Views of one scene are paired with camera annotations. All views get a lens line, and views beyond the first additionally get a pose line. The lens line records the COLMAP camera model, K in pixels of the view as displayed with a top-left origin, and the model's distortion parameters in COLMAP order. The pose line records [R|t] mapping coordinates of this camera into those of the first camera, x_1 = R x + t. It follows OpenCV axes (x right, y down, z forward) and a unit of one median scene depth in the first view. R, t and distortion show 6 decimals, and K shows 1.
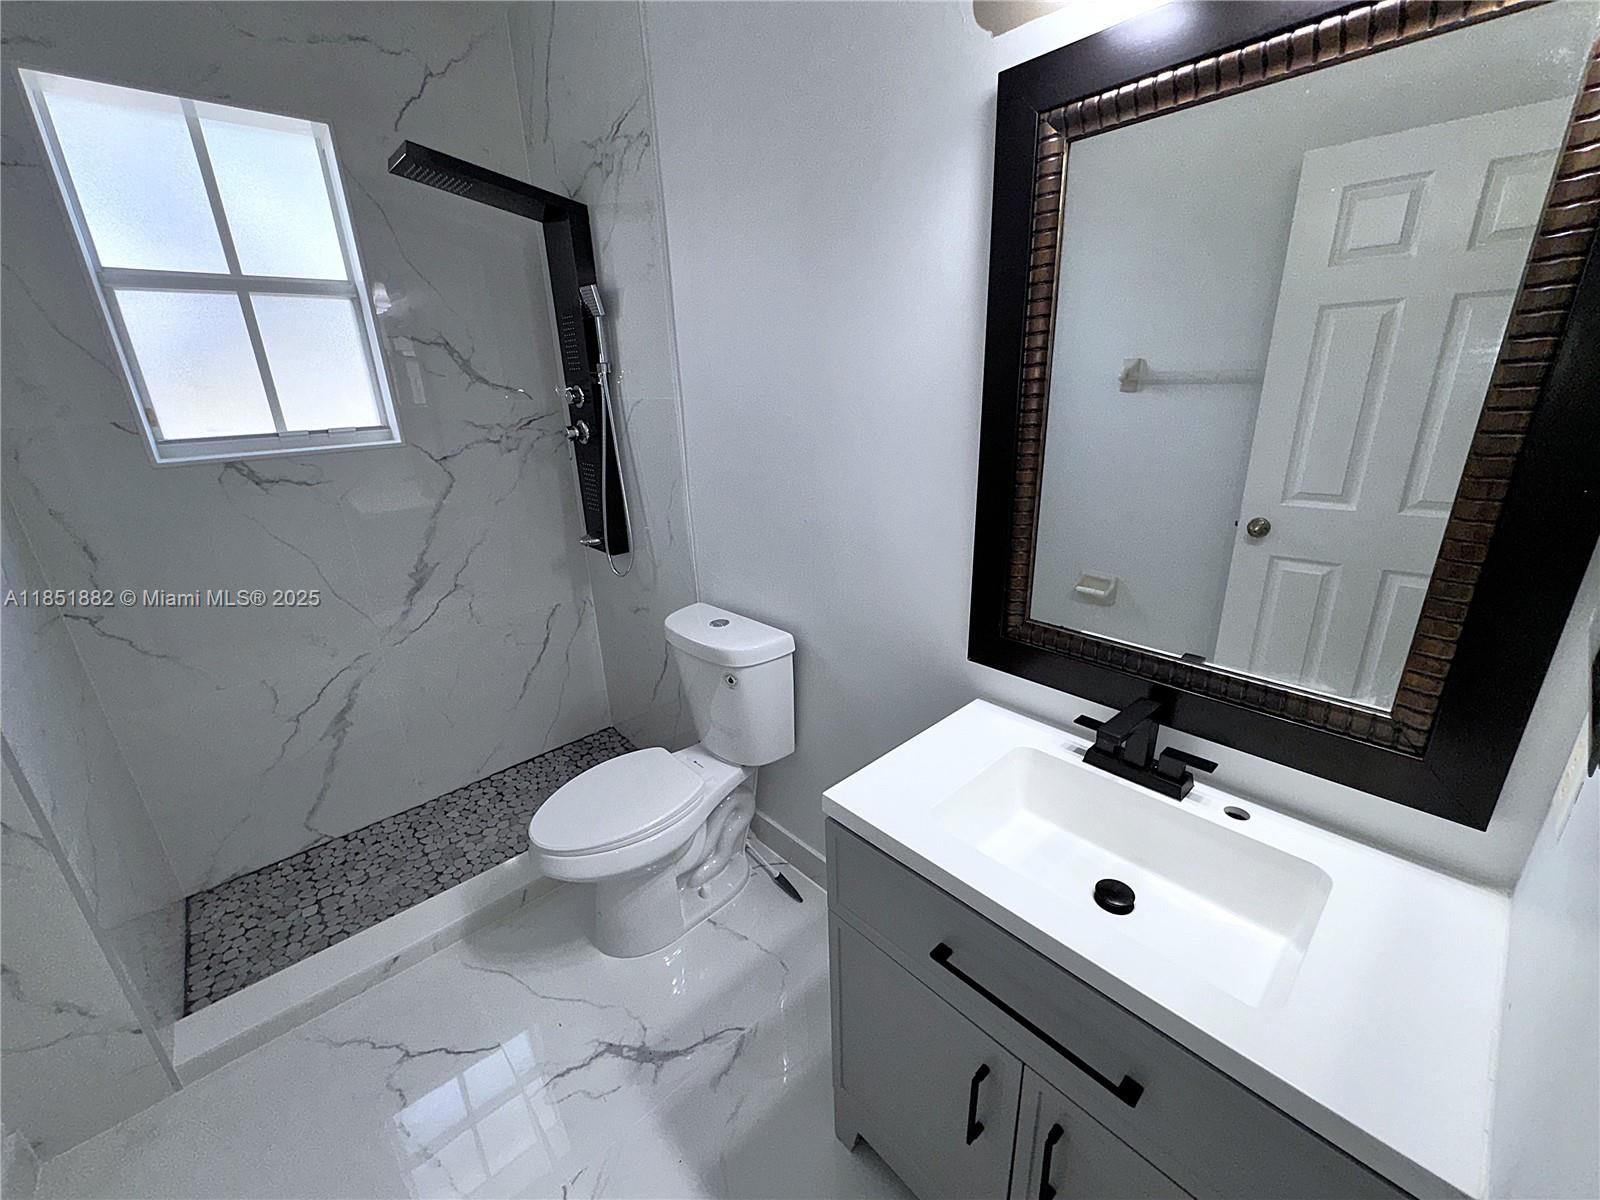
lens RADIAL K [[639.7, 0, 795.9], [0, 639.7, 599.8], [0, 0, 1]] dist [-0.001505, 0.000006]
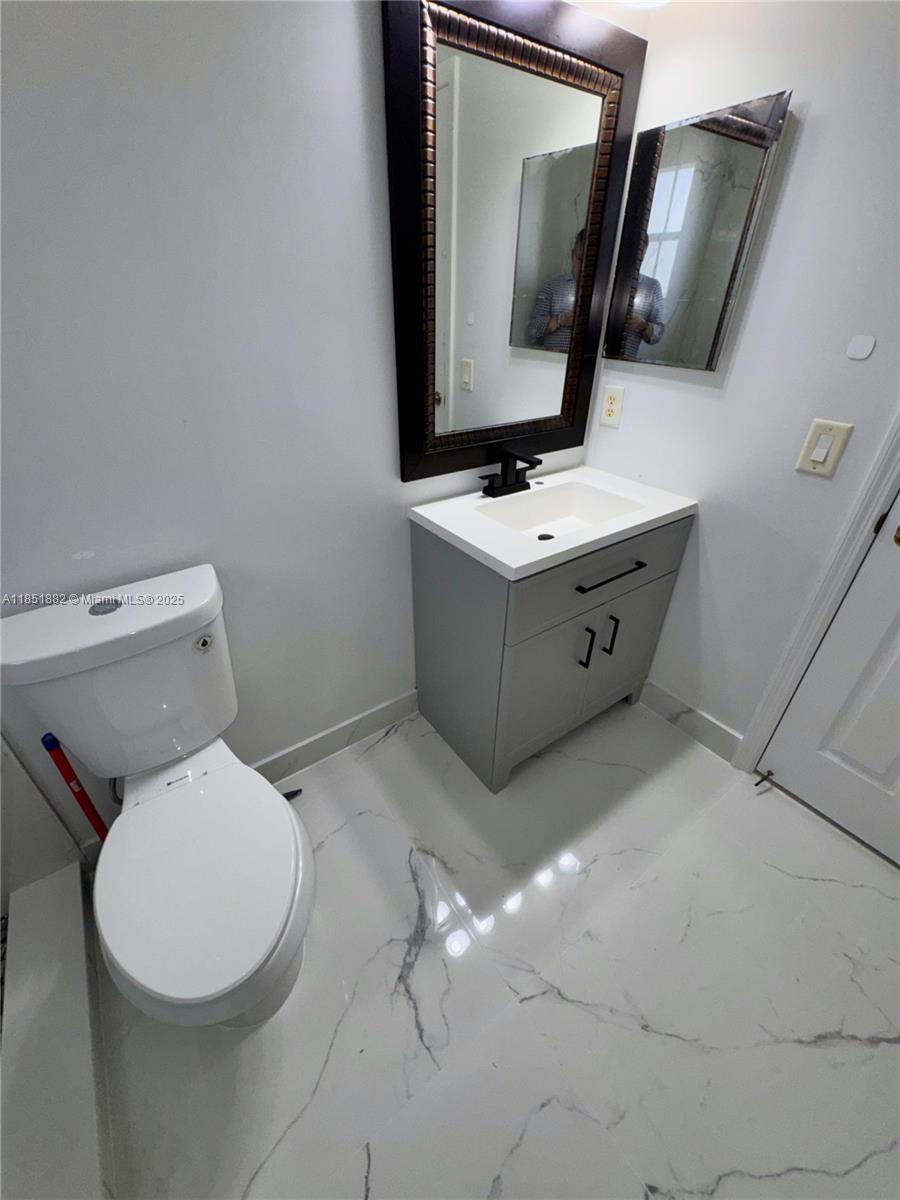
lens RADIAL K [[479.7, 0, 451.1], [0, 479.7, 600.9], [0, 0, 1]] dist [-0.001505, 0.000006]
pose [[0.111376, -0.492892, 0.862933, -0.493865], [0.311188, 0.841963, 0.440750, -0.078072], [-0.943799, 0.219446, 0.247156, 0.475619]]
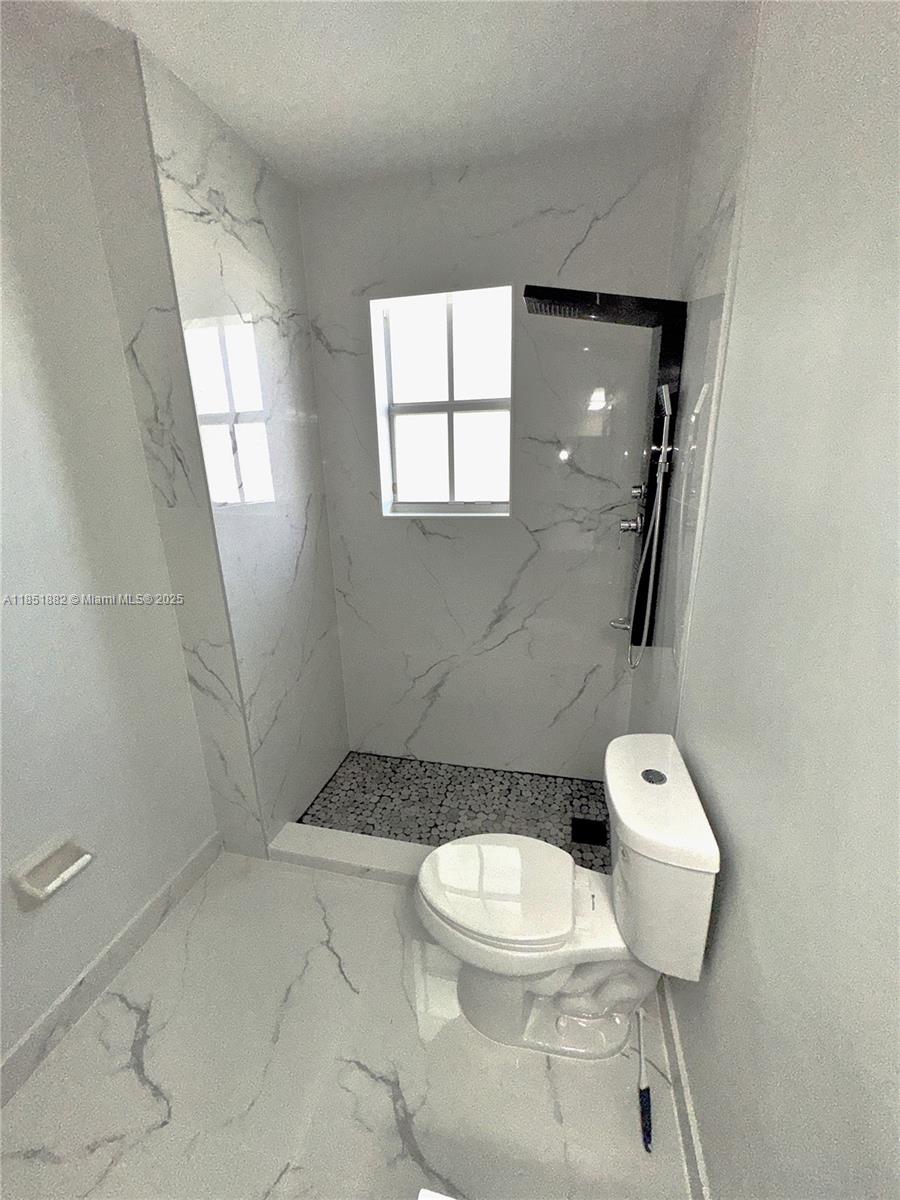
lens RADIAL K [[479.7, 0, 448.9], [0, 479.7, 601.7], [0, 0, 1]] dist [-0.001505, 0.000006]
pose [[0.567876, 0.257971, -0.781644, 0.151988], [-0.267315, 0.955945, 0.121289, -0.178149], [0.778498, 0.140069, 0.611818, 0.343418]]
